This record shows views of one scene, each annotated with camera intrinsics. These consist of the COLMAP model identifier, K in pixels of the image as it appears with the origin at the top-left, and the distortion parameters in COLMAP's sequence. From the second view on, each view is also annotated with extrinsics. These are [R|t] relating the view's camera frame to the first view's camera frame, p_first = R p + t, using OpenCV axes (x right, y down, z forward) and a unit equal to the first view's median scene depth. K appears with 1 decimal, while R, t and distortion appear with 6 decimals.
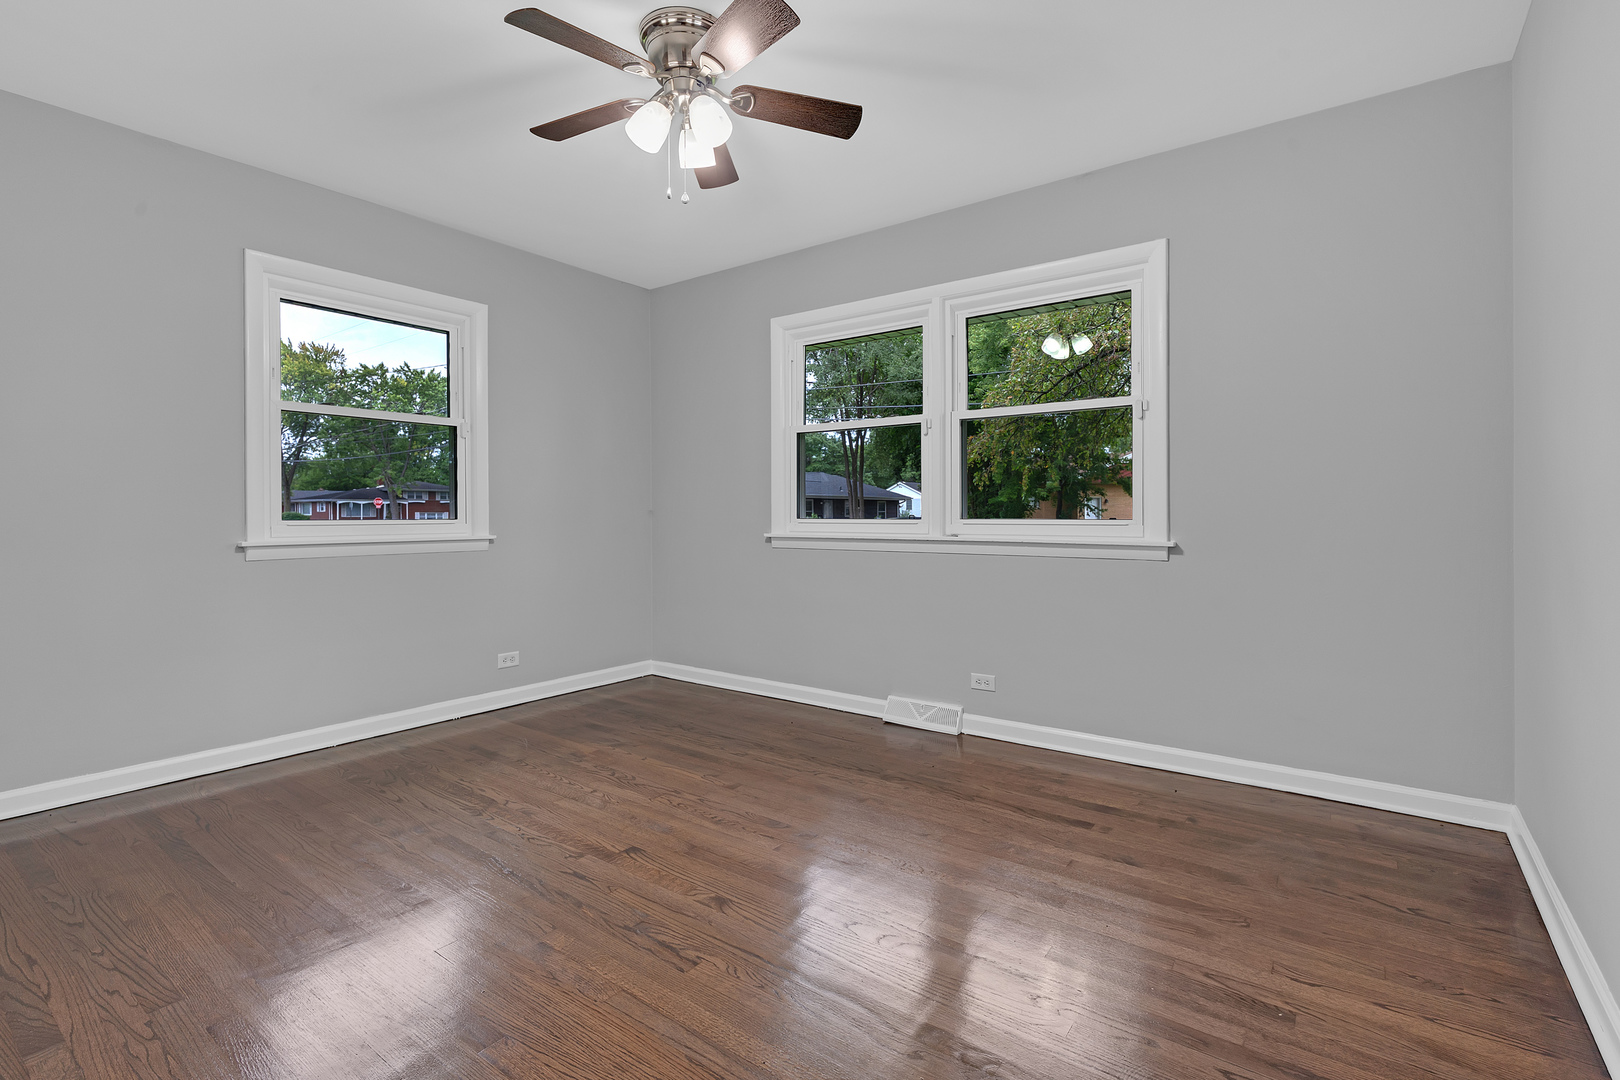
lens RADIAL K [[675.2, 0, 808.9], [0, 675.2, 520.2], [0, 0, 1]] dist [-0.001485, -0.000056]
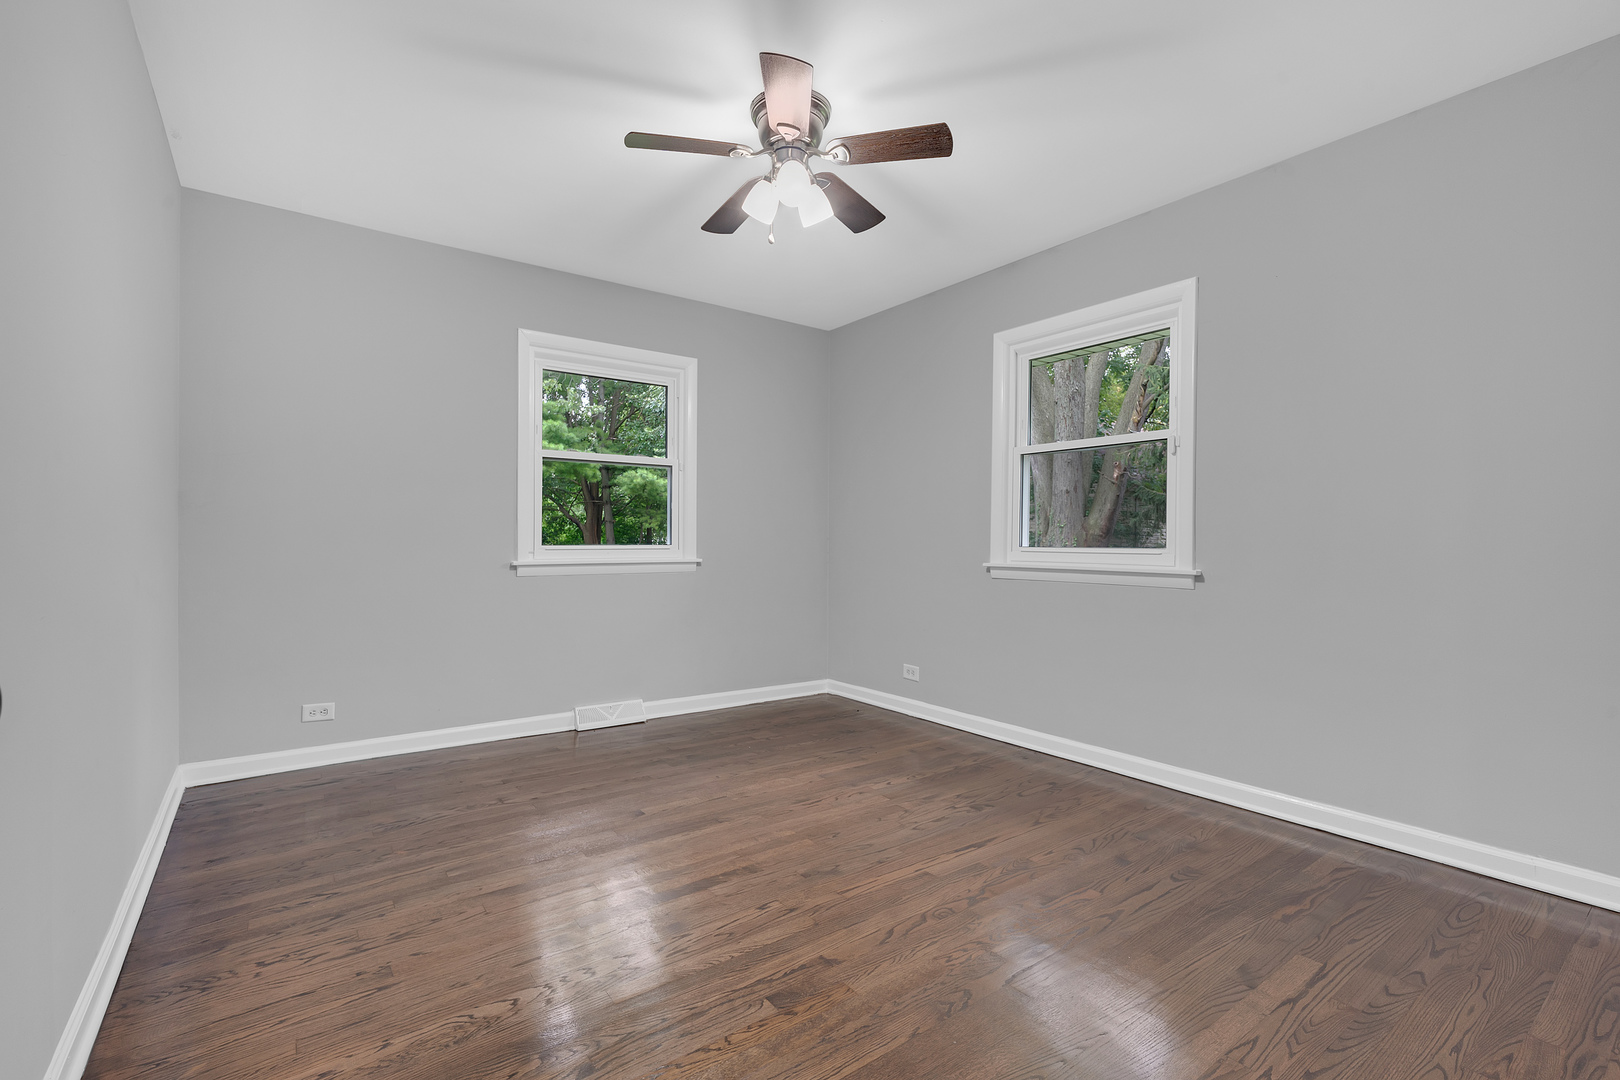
lens RADIAL K [[721.5, 0, 811.8], [0, 721.5, 534.5], [0, 0, 1]] dist [-0.000536, 0.000263]
pose [[0.944112, 0.002975, -0.329610, 0.323760], [-0.009316, 0.999801, -0.017661, 0.001844], [0.329492, 0.019745, 0.943952, -0.219373]]
